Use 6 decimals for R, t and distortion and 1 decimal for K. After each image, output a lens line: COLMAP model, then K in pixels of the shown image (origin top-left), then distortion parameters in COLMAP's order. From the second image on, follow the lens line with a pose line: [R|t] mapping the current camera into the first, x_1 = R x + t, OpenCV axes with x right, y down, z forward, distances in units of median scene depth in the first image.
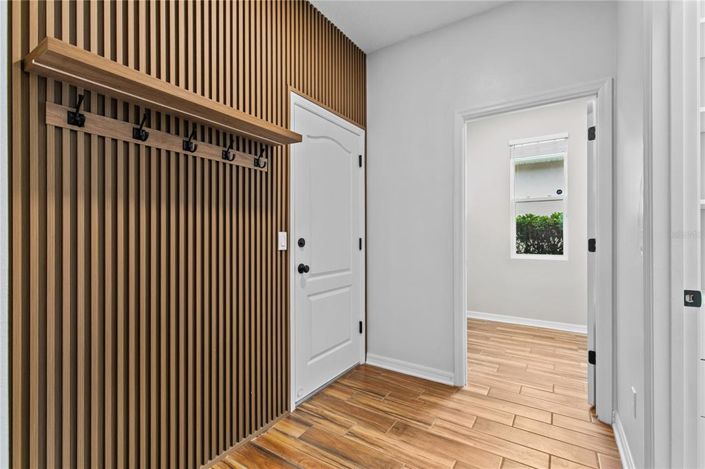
lens RADIAL K [[316.2, 0, 351.7], [0, 316.2, 234.9], [0, 0, 1]] dist [0.012059, 0.000774]
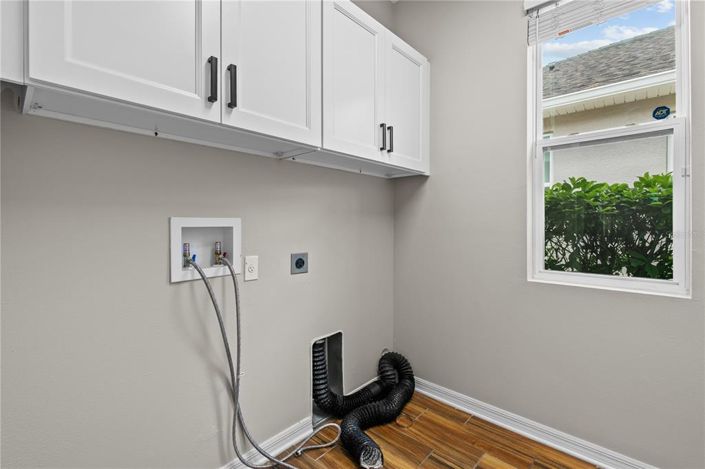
lens RADIAL K [[316.2, 0, 353.2], [0, 316.2, 227.7], [0, 0, 1]] dist [0.012059, 0.000774]
pose [[0.987234, -0.002842, -0.159250, 0.321096], [0.004786, 0.999919, 0.011824, -0.004043], [0.159203, -0.012435, 0.987168, 0.515218]]
